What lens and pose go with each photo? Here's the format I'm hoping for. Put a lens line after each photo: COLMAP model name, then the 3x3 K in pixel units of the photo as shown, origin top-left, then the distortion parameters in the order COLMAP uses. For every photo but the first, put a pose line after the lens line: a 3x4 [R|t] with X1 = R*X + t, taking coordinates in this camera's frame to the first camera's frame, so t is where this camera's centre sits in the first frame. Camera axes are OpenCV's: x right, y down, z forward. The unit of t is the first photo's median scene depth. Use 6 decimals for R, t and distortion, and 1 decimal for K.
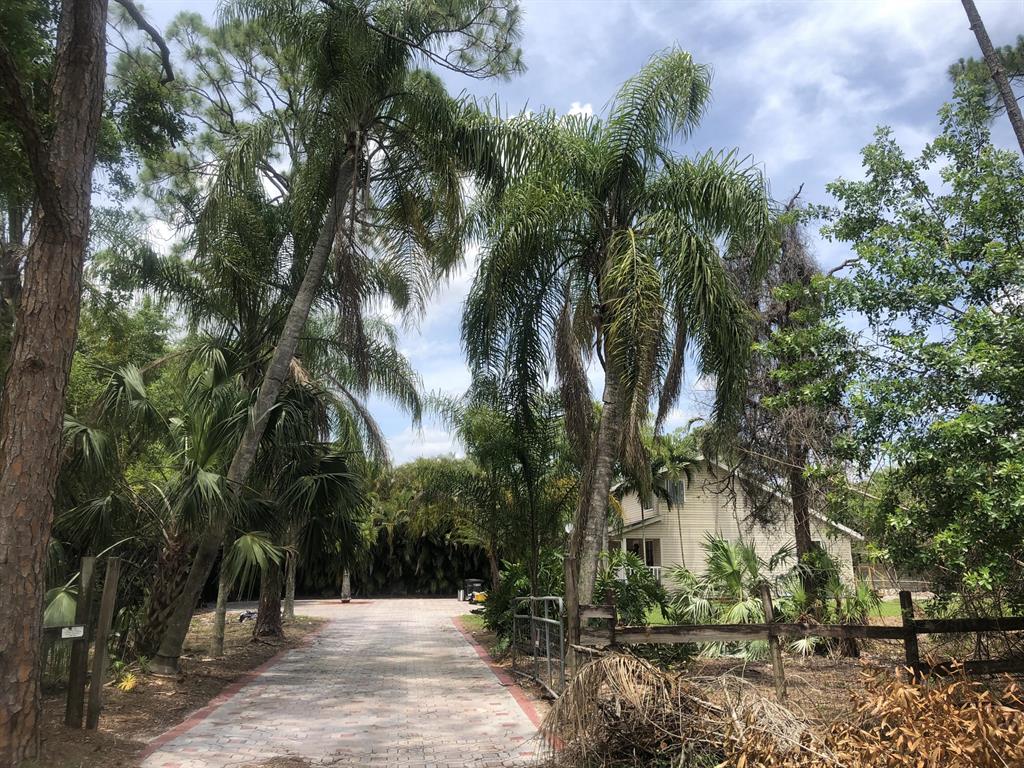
lens RADIAL K [[820.2, 0, 520.5], [0, 820.2, 375.7], [0, 0, 1]] dist [0.050776, -0.045192]
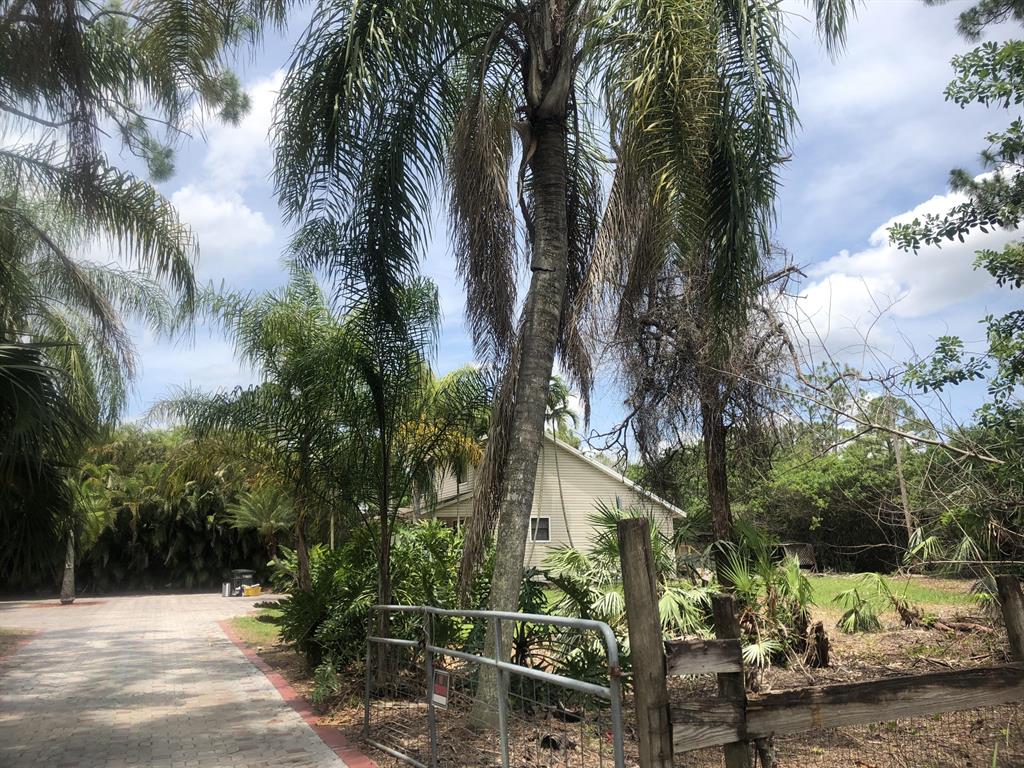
lens RADIAL K [[820.2, 0, 514.7], [0, 820.2, 379.2], [0, 0, 1]] dist [0.050776, -0.045192]
pose [[0.963672, 0.038231, 0.264338, -0.056995], [-0.043907, 0.998914, 0.015594, 0.090530], [-0.263455, -0.026634, 0.964304, 0.383025]]
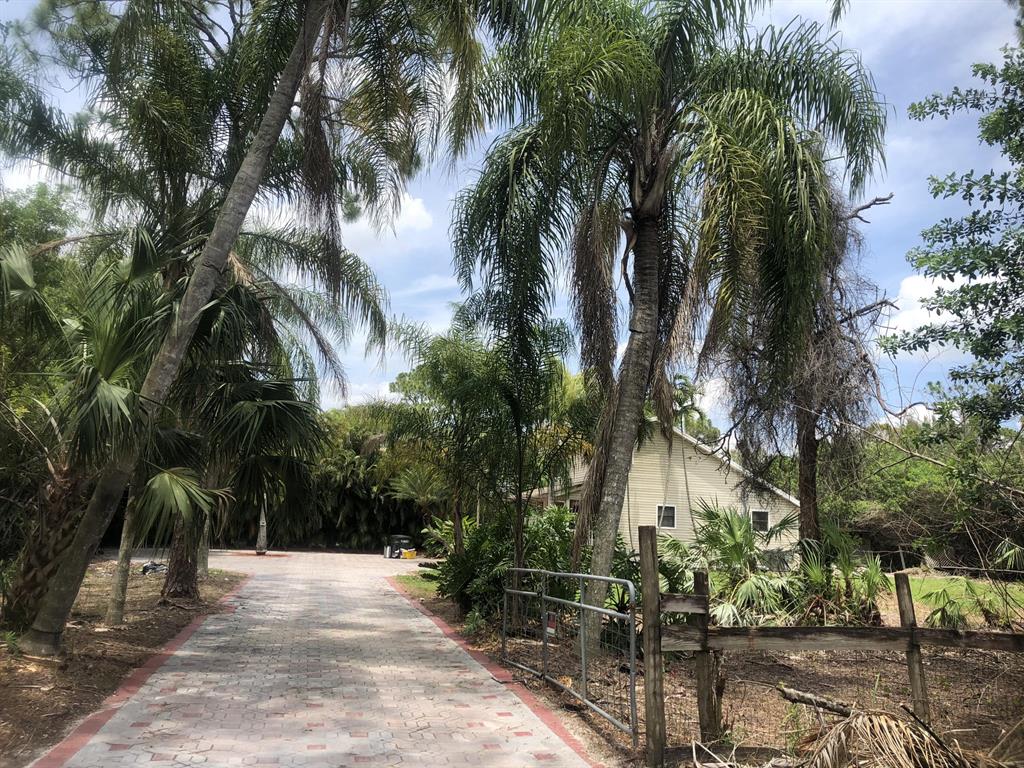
lens RADIAL K [[820.2, 0, 507.9], [0, 820.2, 379.2], [0, 0, 1]] dist [0.050776, -0.045192]
pose [[0.994565, 0.058959, 0.085811, -0.073741], [-0.063480, 0.996682, 0.050942, 0.041041], [-0.082523, -0.056112, 0.995008, 0.190553]]
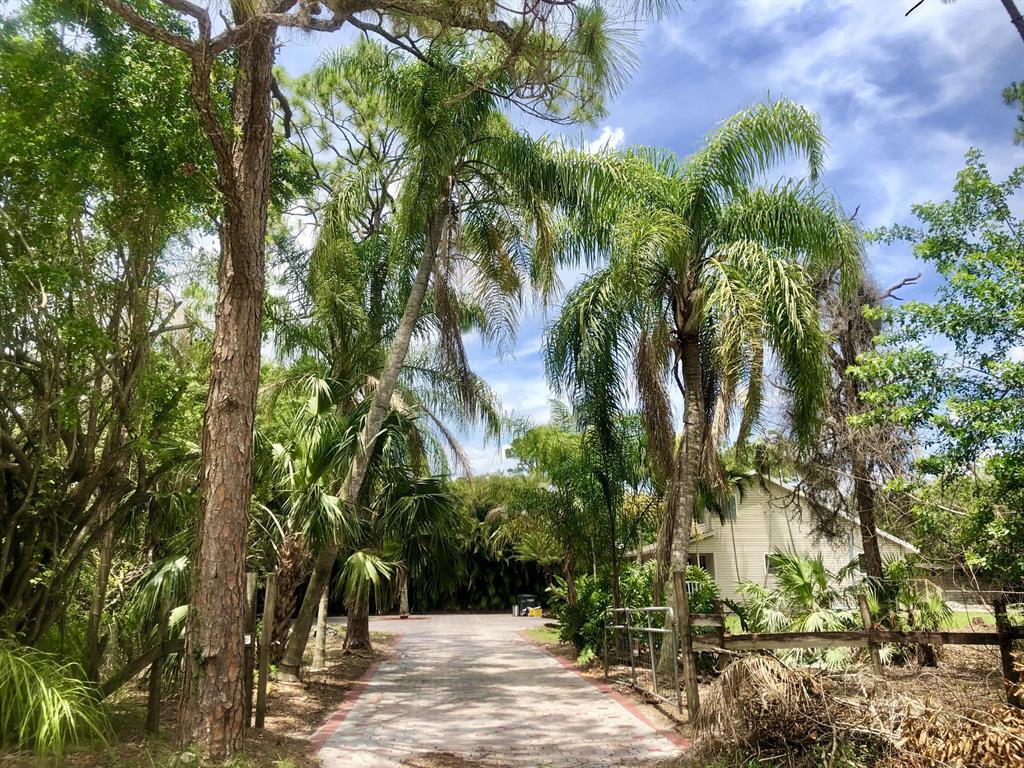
lens RADIAL K [[820.2, 0, 514.5], [0, 820.2, 374.3], [0, 0, 1]] dist [0.050776, -0.045192]
pose [[0.998817, -0.020500, -0.044097, -0.060493], [0.019597, 0.999591, -0.020818, -0.010341], [0.044505, 0.019929, 0.998810, -0.055657]]
